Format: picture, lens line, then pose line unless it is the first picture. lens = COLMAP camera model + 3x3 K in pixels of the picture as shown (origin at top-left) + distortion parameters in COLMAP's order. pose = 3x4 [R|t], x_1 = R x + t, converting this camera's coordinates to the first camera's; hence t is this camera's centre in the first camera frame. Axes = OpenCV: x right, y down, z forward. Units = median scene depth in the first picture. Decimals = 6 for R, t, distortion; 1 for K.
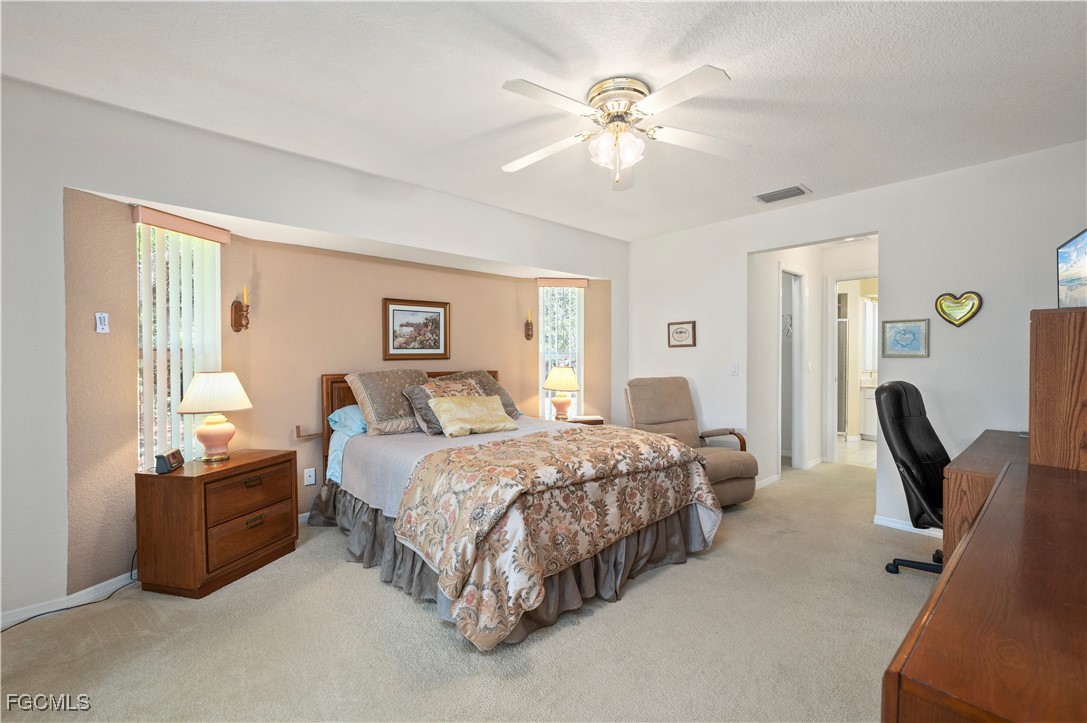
lens RADIAL K [[455.7, 0, 543.0], [0, 455.7, 364.0], [0, 0, 1]] dist [-0.003828, 0.000139]
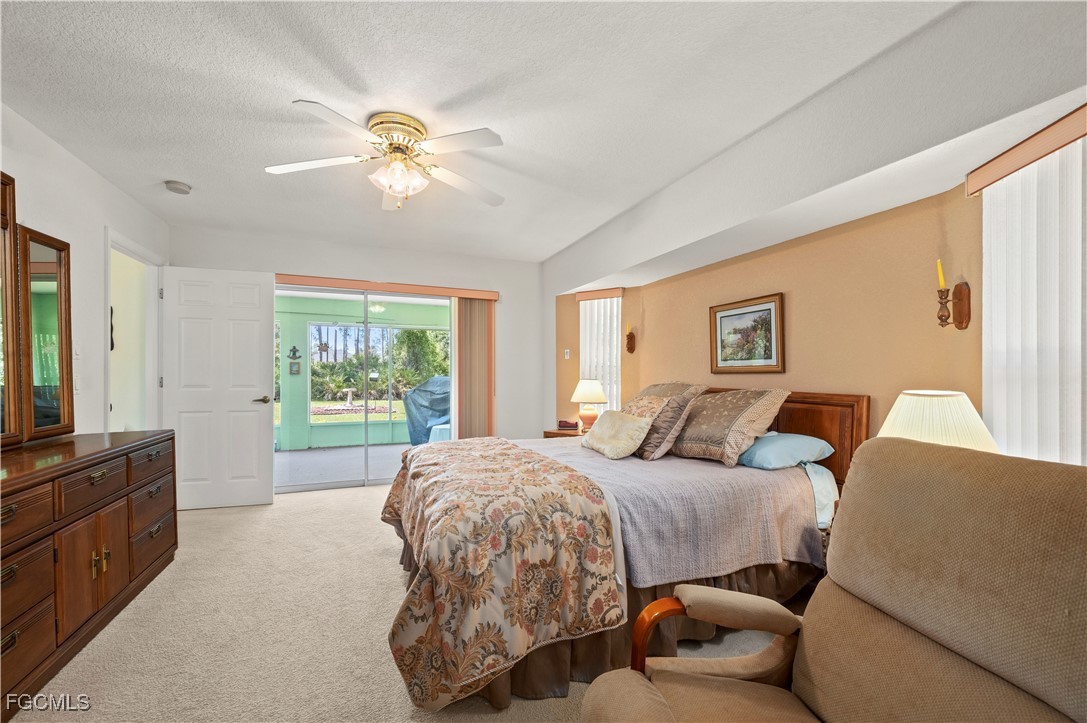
lens RADIAL K [[432.7, 0, 542.5], [0, 432.7, 368.9], [0, 0, 1]] dist [0.002229, -0.001450]
pose [[-0.335574, -0.003262, -0.942008, 0.571482], [-0.011230, 0.999937, 0.000538, -0.013564], [0.941947, 0.010759, -0.335590, 0.923880]]
